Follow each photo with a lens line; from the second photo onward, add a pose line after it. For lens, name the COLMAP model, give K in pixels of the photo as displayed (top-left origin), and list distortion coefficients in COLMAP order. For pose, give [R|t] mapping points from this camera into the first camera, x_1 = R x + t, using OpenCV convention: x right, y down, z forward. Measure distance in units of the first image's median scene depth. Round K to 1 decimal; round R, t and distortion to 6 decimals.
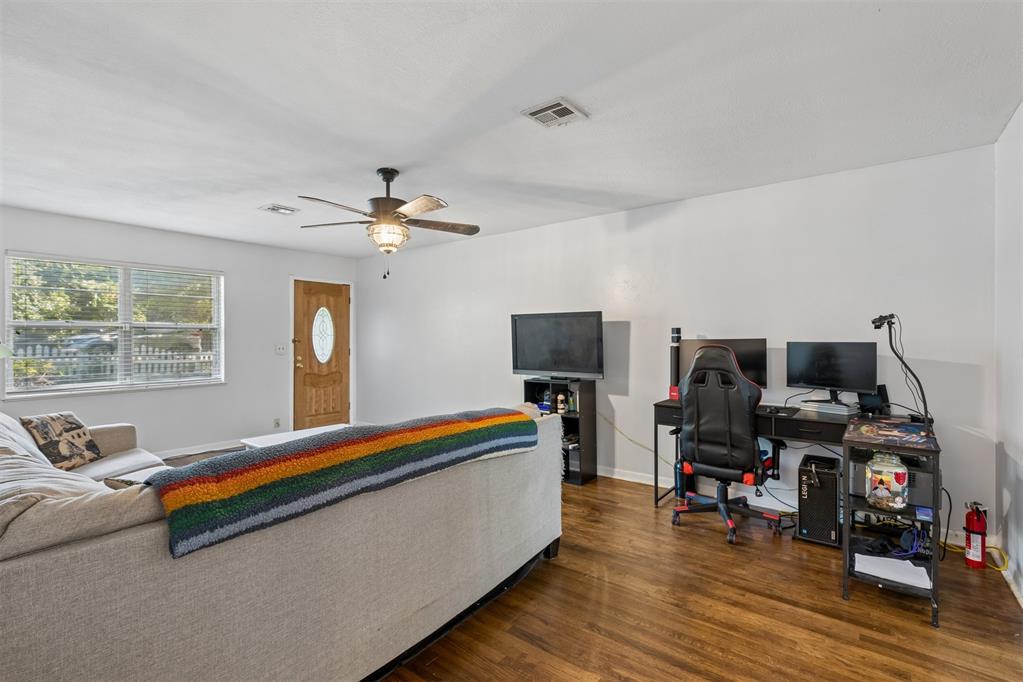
lens RADIAL K [[468.8, 0, 513.3], [0, 468.8, 339.2], [0, 0, 1]] dist [0.003012, 0.001111]
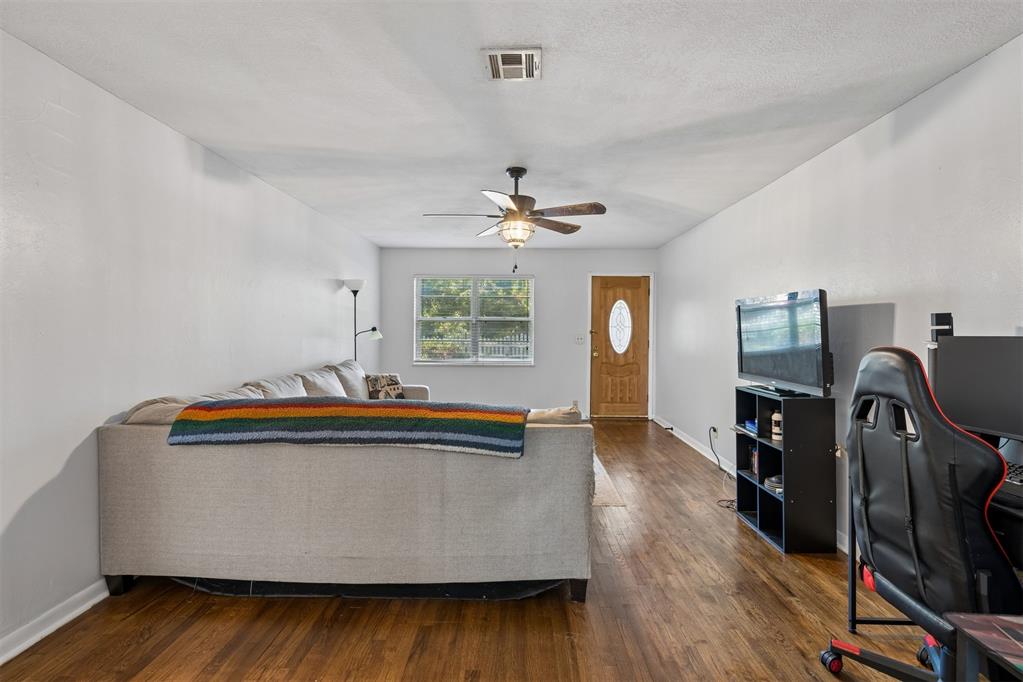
lens RADIAL K [[468.8, 0, 505.1], [0, 468.8, 332.1], [0, 0, 1]] dist [0.003012, 0.001111]
pose [[0.582836, 0.010843, -0.812517, 0.490828], [-0.009759, 0.999932, 0.006343, -0.001800], [0.812531, 0.004232, 0.582903, 0.313243]]
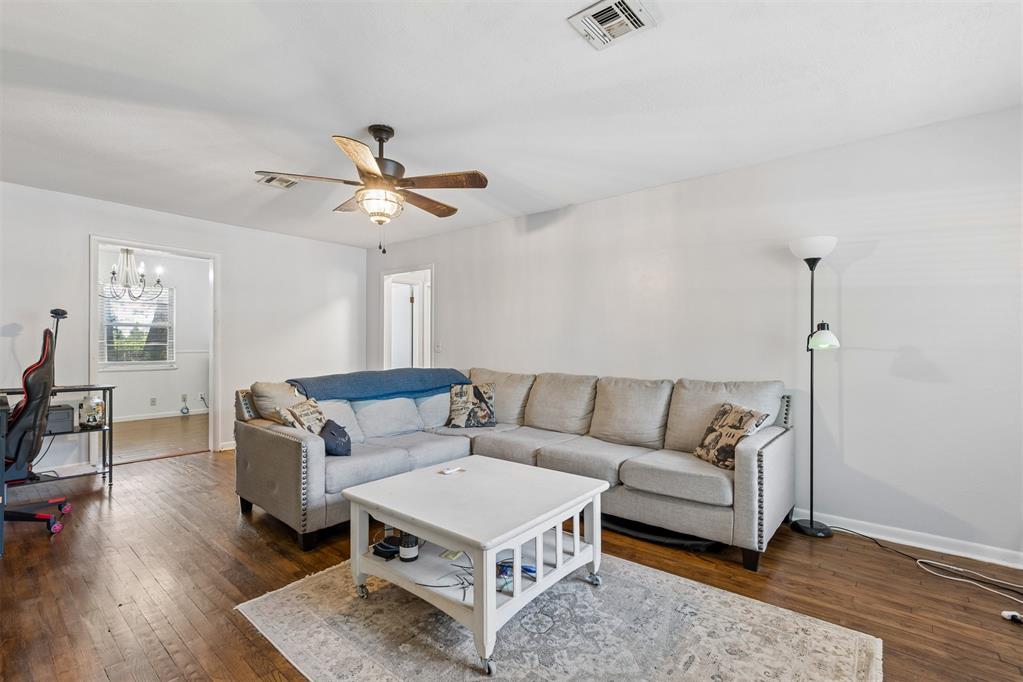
lens RADIAL K [[468.8, 0, 517.9], [0, 468.8, 344.0], [0, 0, 1]] dist [0.003012, 0.001111]
pose [[-0.999014, -0.003638, 0.044237, -0.470845], [-0.003658, 0.999993, -0.000353, 0.028952], [-0.044235, -0.000514, -0.999021, 1.580927]]
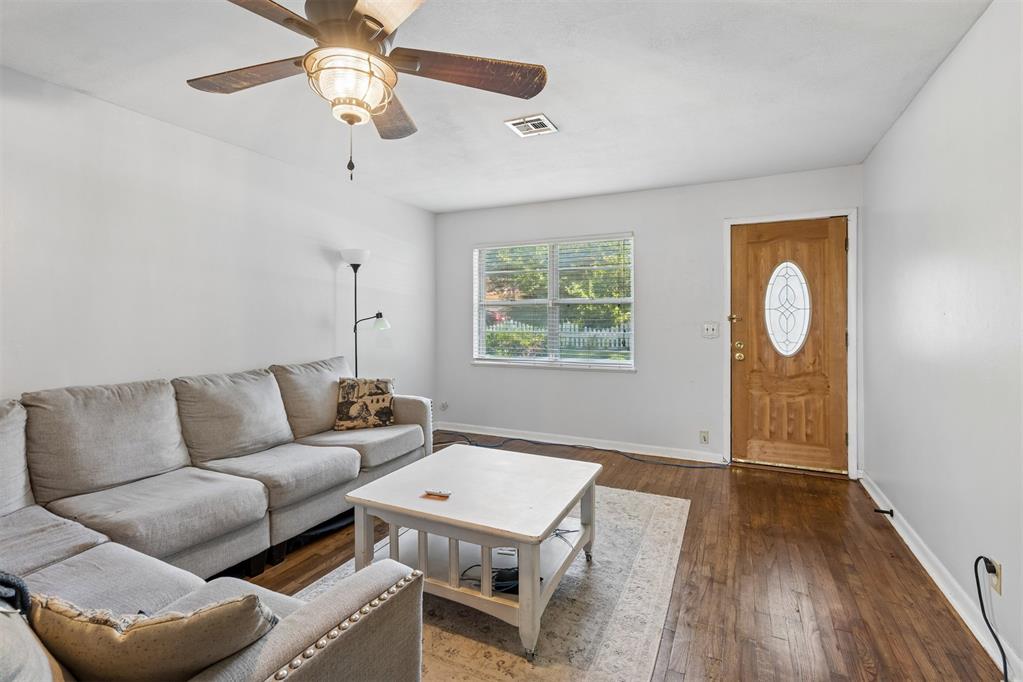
lens RADIAL K [[468.8, 0, 510.1], [0, 468.8, 316.5], [0, 0, 1]] dist [0.003012, 0.001111]
pose [[0.195640, -0.006197, -0.980656, 0.186873], [-0.003355, 0.999970, -0.006988, 0.010463], [0.980670, 0.004658, 0.195613, 0.906966]]
